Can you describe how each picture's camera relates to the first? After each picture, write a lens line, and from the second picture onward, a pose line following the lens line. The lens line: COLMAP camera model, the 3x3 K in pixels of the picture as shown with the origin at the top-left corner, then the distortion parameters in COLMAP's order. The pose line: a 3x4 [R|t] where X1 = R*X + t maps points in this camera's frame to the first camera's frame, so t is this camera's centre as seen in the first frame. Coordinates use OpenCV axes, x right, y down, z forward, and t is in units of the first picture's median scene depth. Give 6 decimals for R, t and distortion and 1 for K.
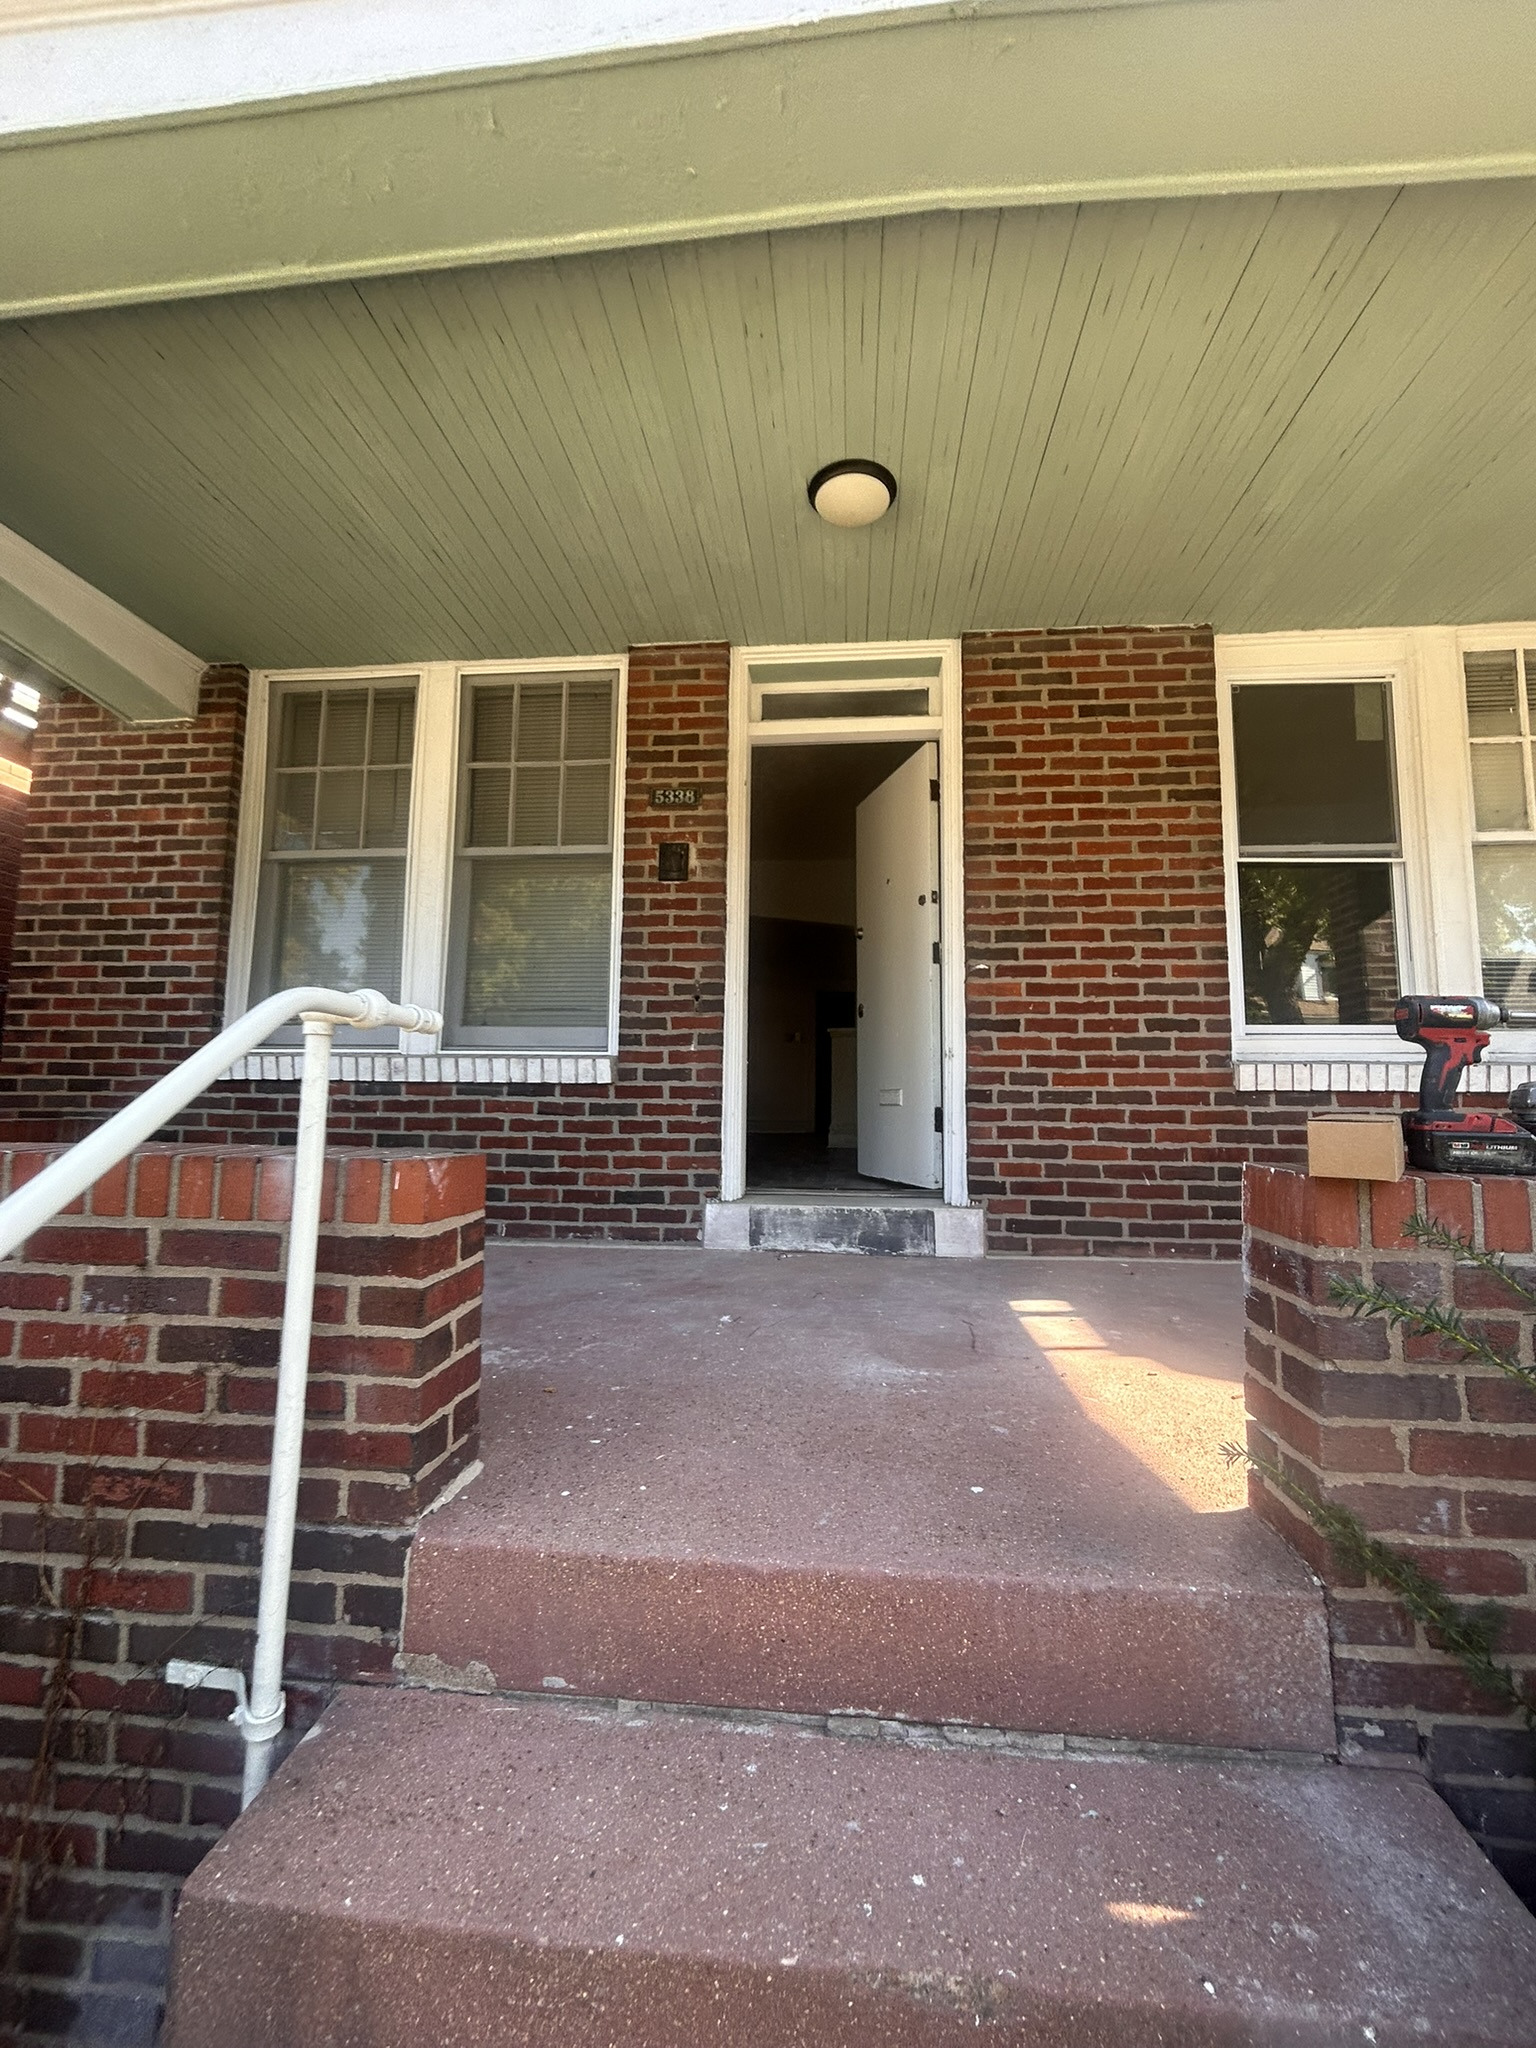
lens RADIAL K [[834.8, 0, 771.4], [0, 834.8, 1022.1], [0, 0, 1]] dist [-0.000478, 0.000951]
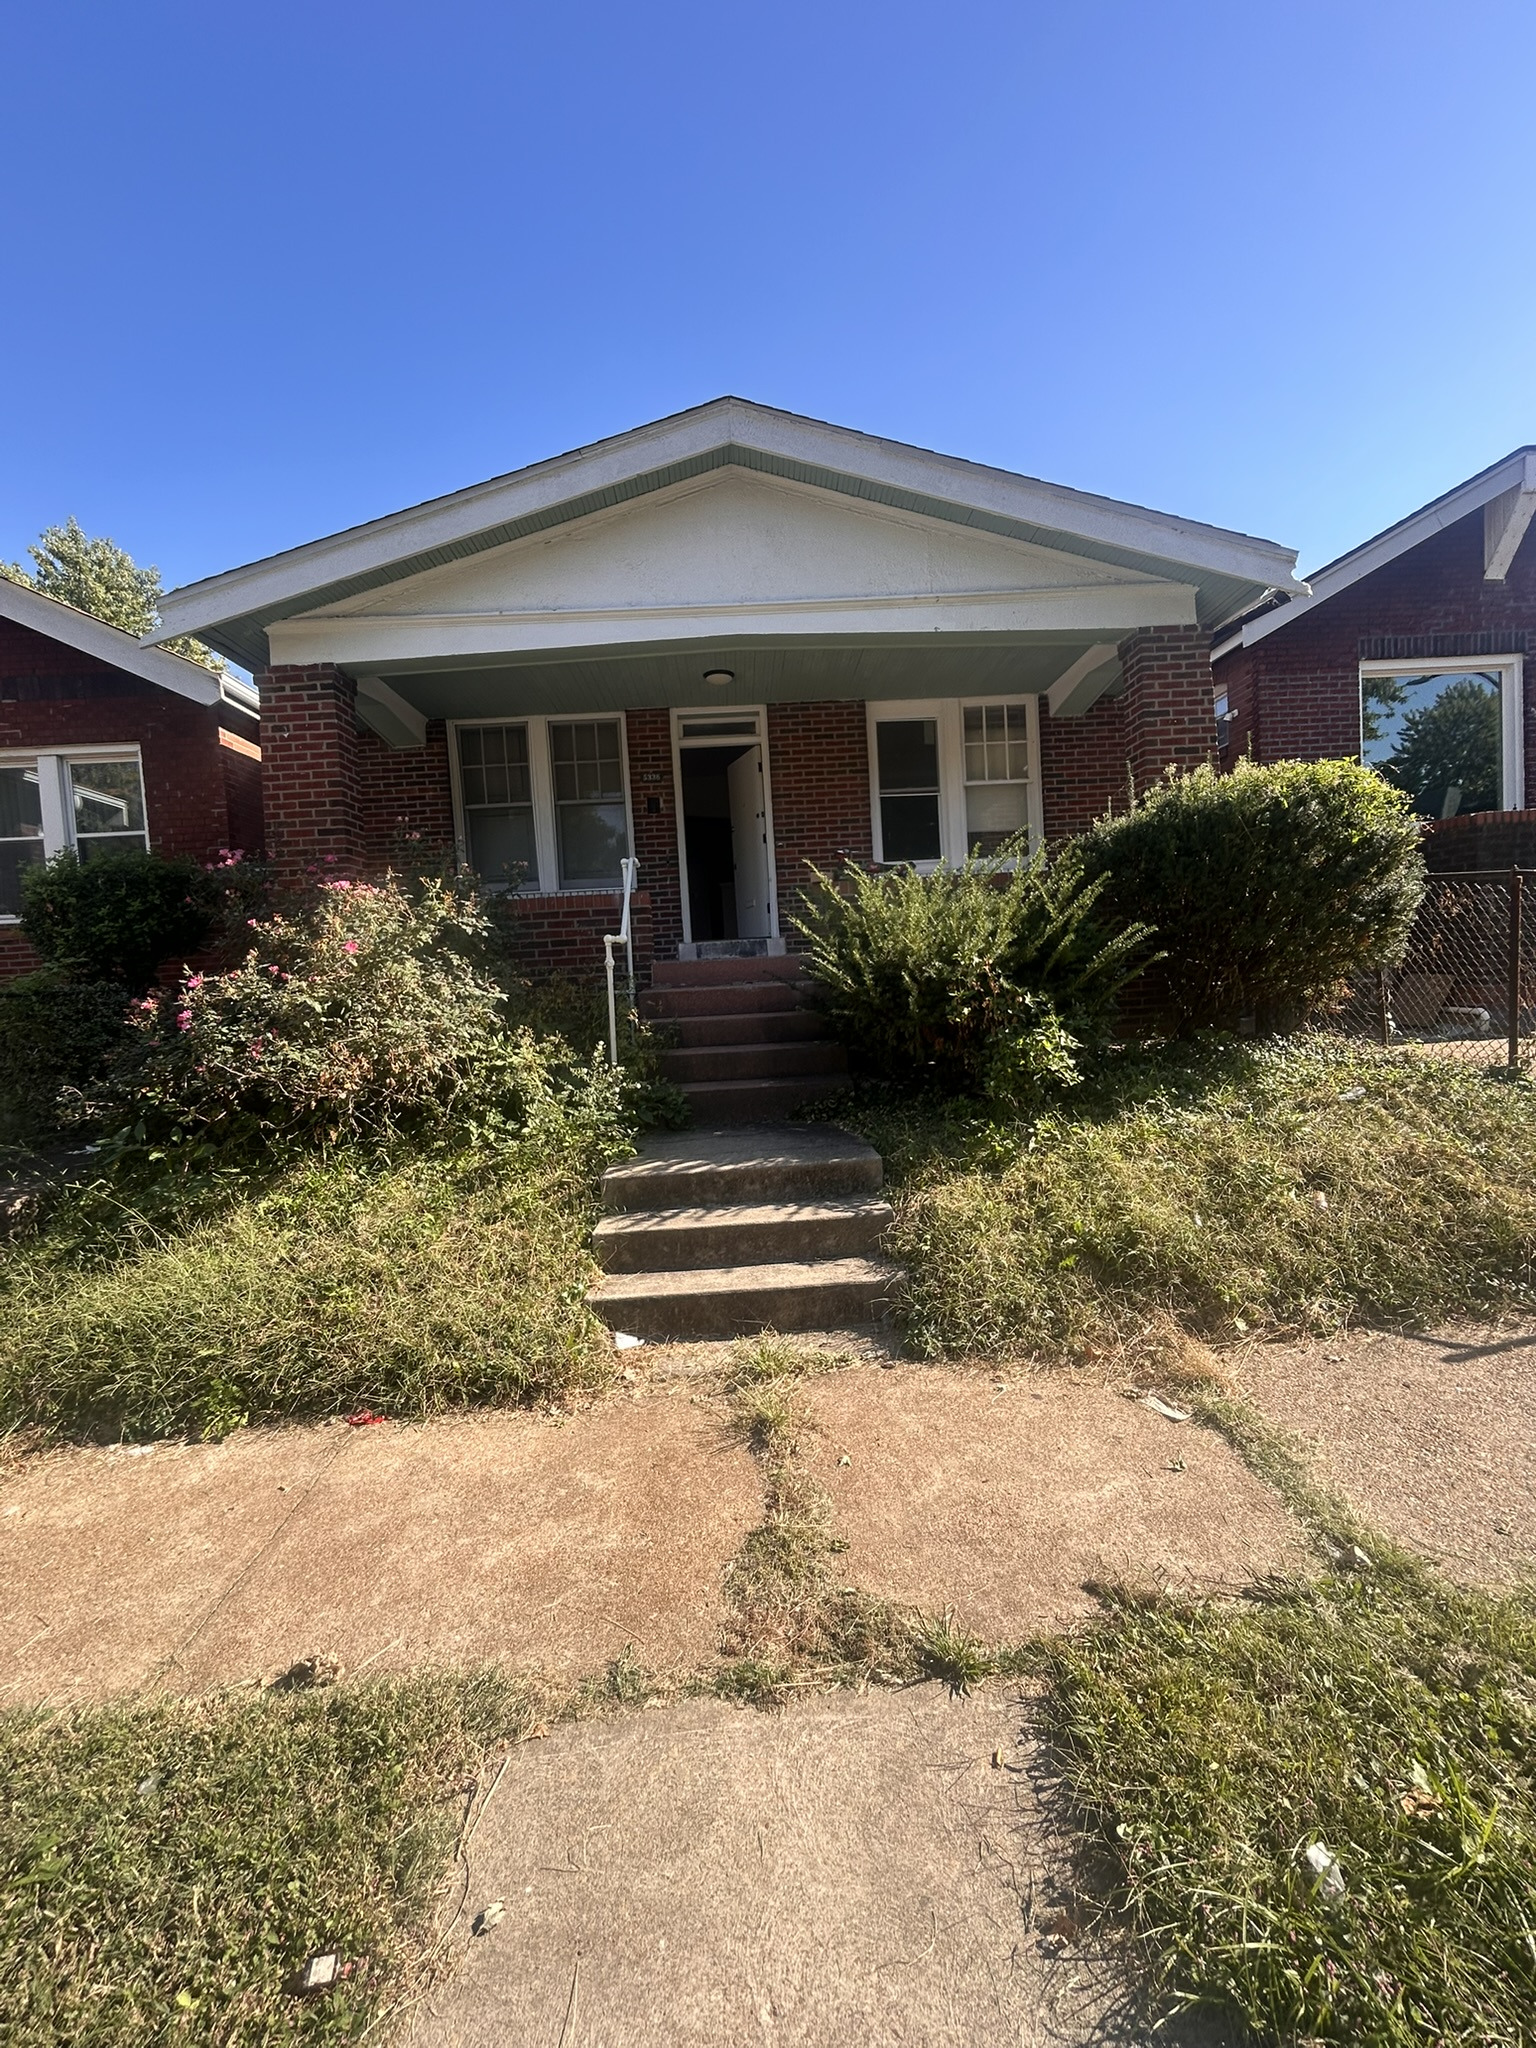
lens RADIAL K [[812.7, 0, 768.0], [0, 812.7, 1024.0], [0, 0, 1]] dist [0.001582, 0.000177]
pose [[0.989440, -0.075096, 0.123976, -0.132097], [0.055098, 0.985979, 0.157508, 0.081583], [-0.134066, -0.149014, 0.979705, -1.482286]]
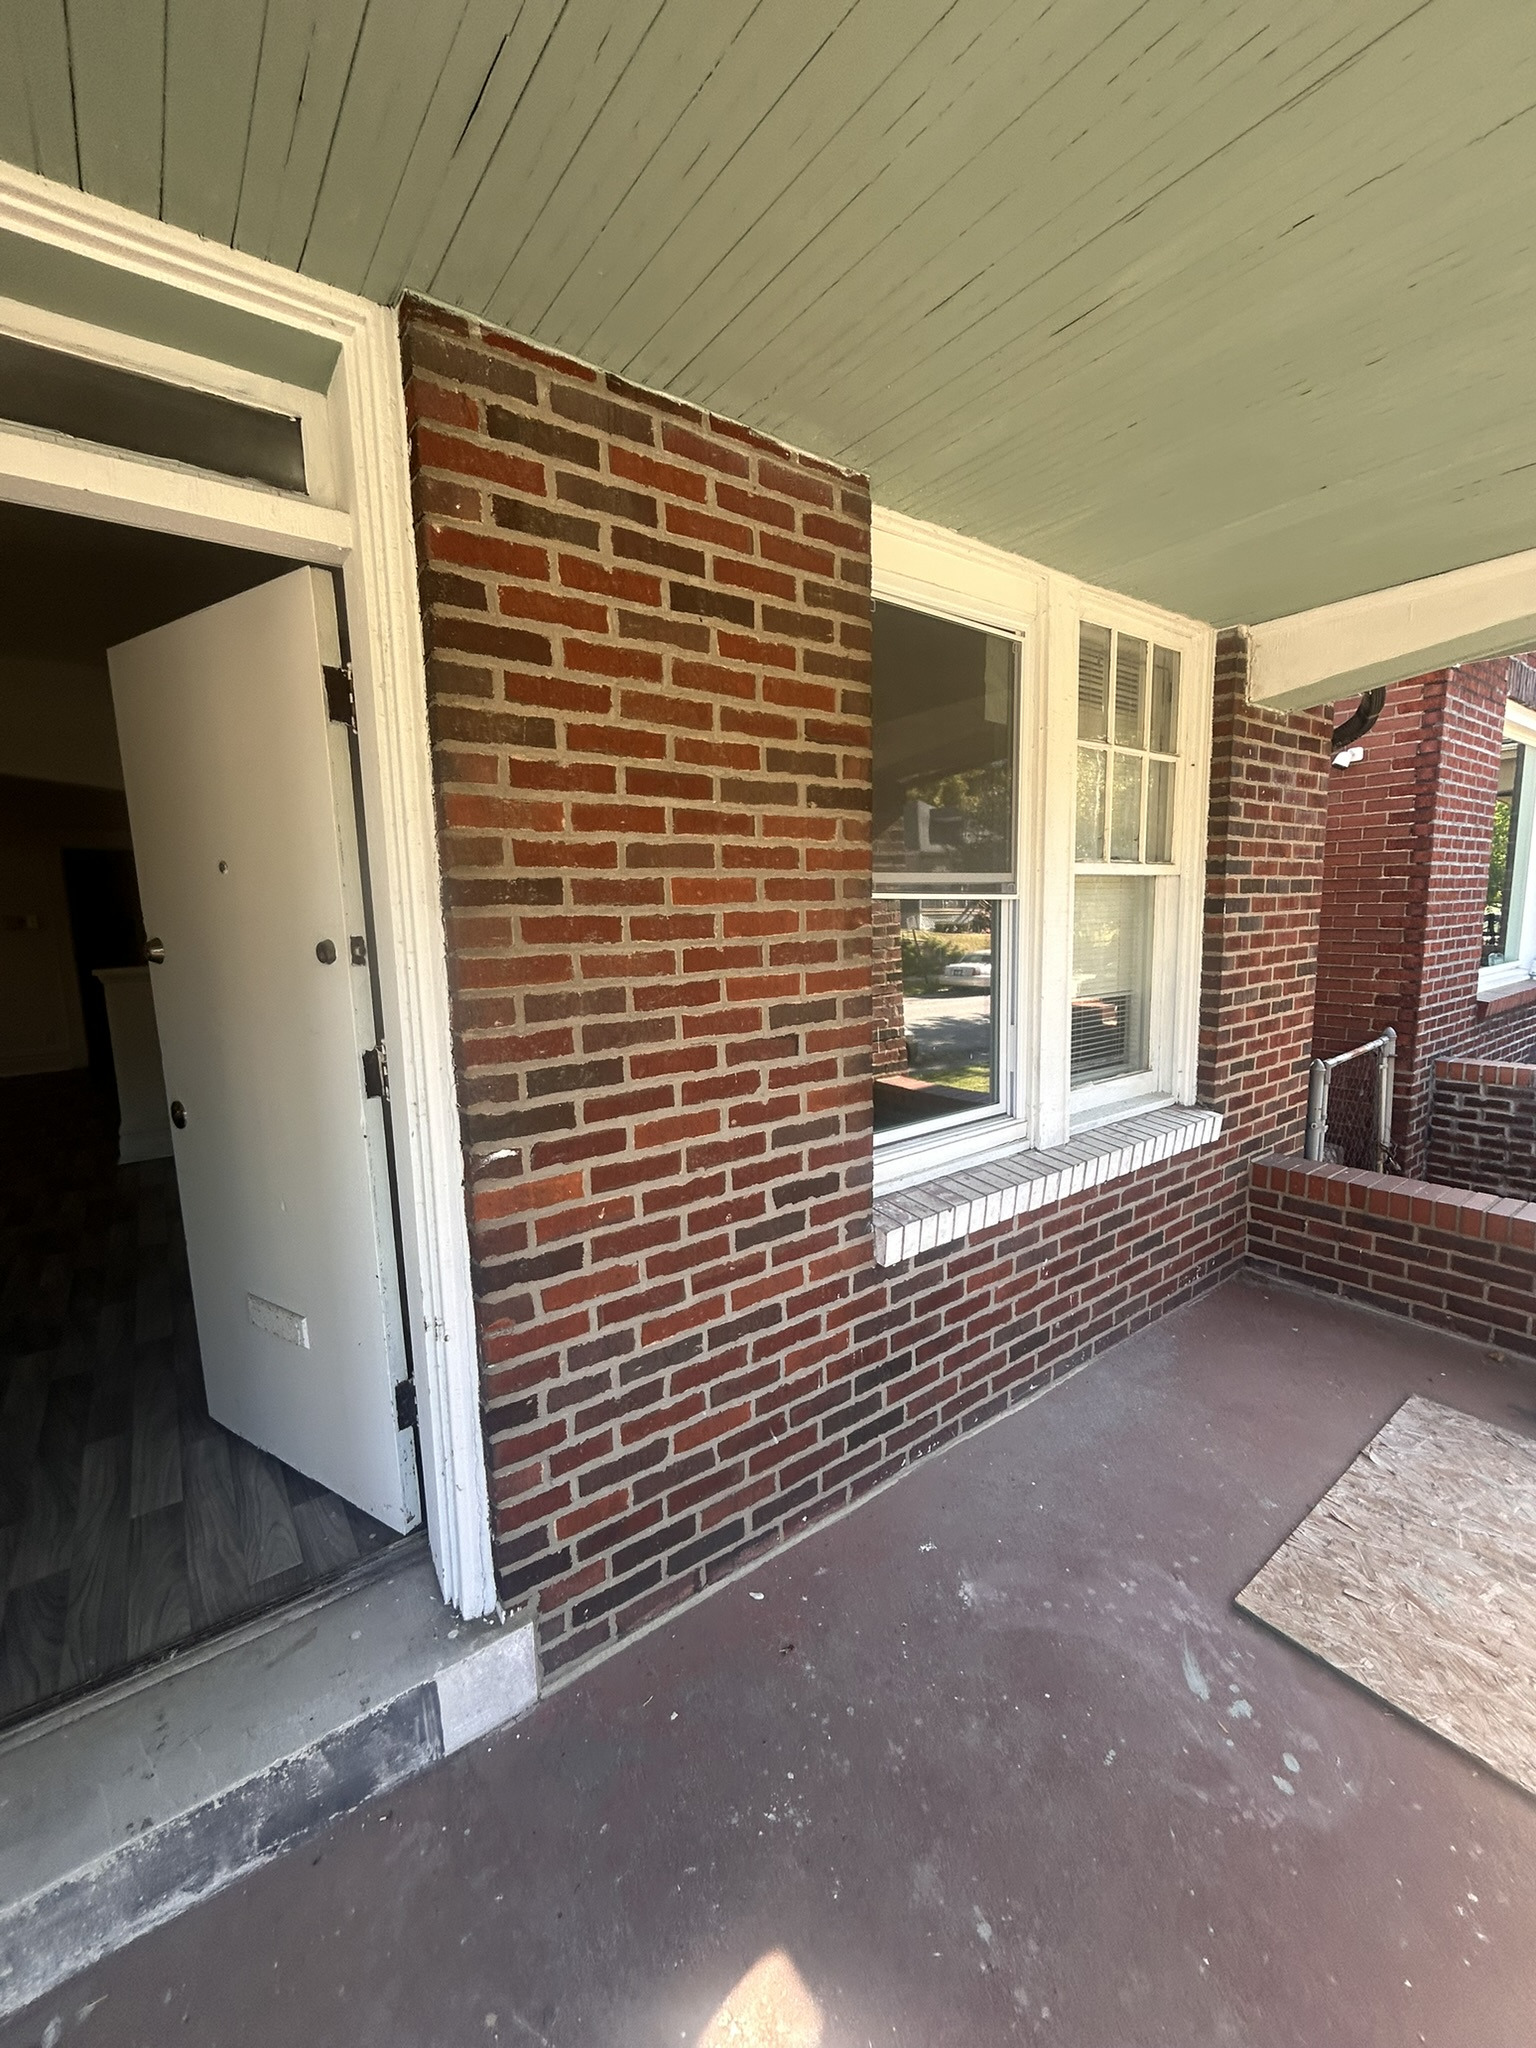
lens RADIAL K [[834.8, 0, 771.4], [0, 834.8, 1022.1], [0, 0, 1]] dist [-0.000478, 0.000951]
pose [[0.740485, -0.120708, 0.661145, 0.063745], [-0.036658, 0.975020, 0.219071, -0.240035], [-0.671073, -0.186455, 0.717562, 0.569976]]
